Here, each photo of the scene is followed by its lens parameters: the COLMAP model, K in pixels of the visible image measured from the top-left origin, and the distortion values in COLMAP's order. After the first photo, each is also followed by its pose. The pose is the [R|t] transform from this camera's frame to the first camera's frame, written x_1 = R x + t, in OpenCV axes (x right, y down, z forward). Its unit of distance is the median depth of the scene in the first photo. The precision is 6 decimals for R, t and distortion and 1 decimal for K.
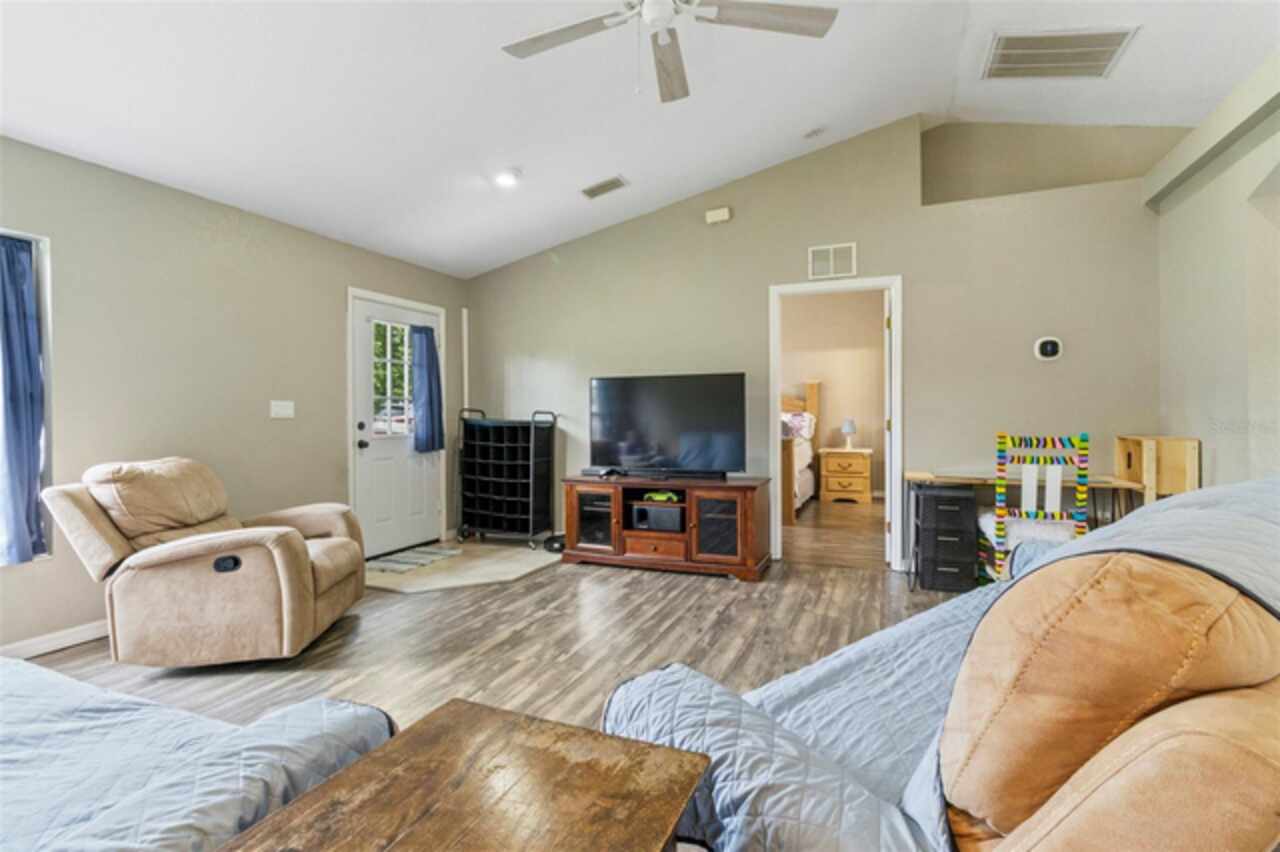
lens RADIAL K [[596.7, 0, 651.4], [0, 596.7, 423.6], [0, 0, 1]] dist [-0.007059, 0.003875]
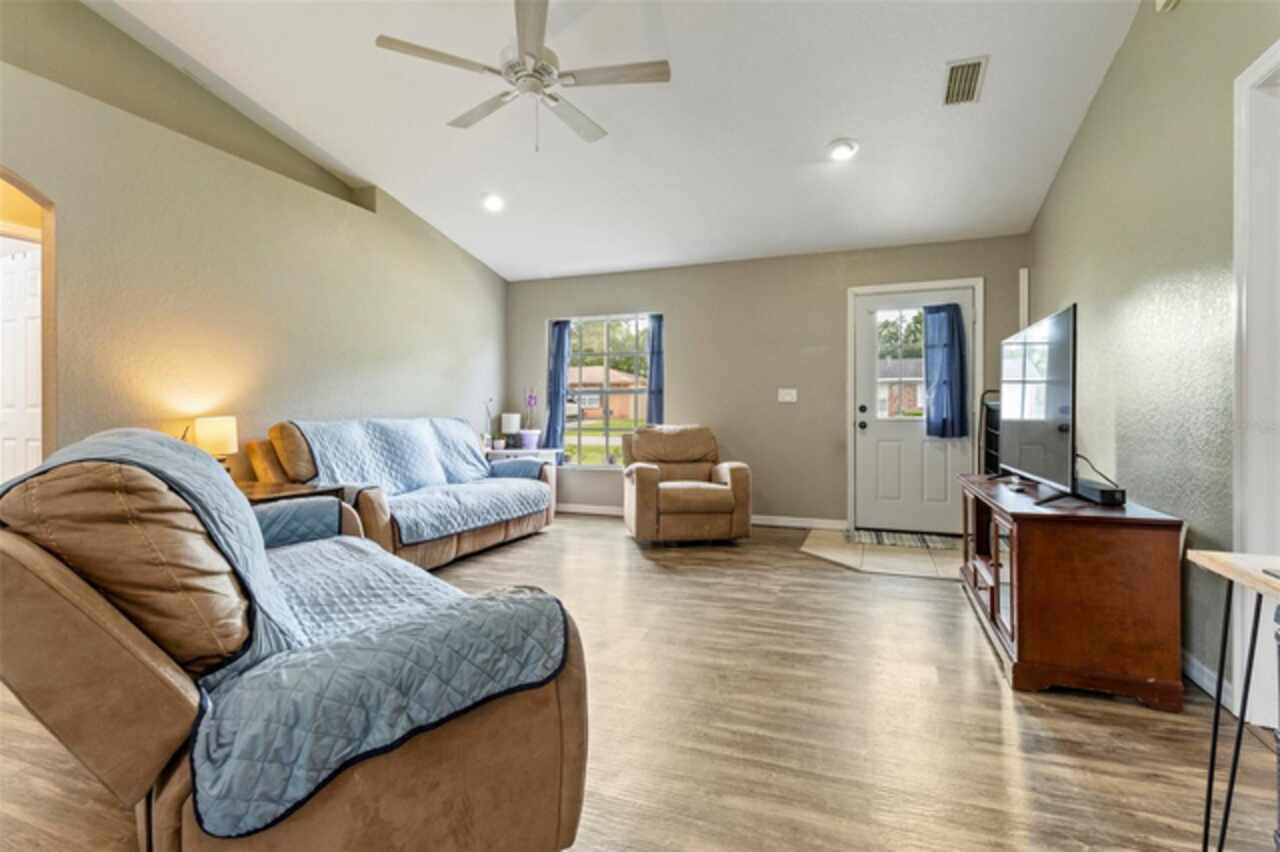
lens RADIAL K [[596.7, 0, 648.3], [0, 596.7, 421.8], [0, 0, 1]] dist [-0.007059, 0.003875]
pose [[0.025727, 0.018308, -0.999501, 0.636505], [-0.012179, 0.999764, 0.018000, 0.013721], [0.999595, 0.011710, 0.025944, 0.579808]]
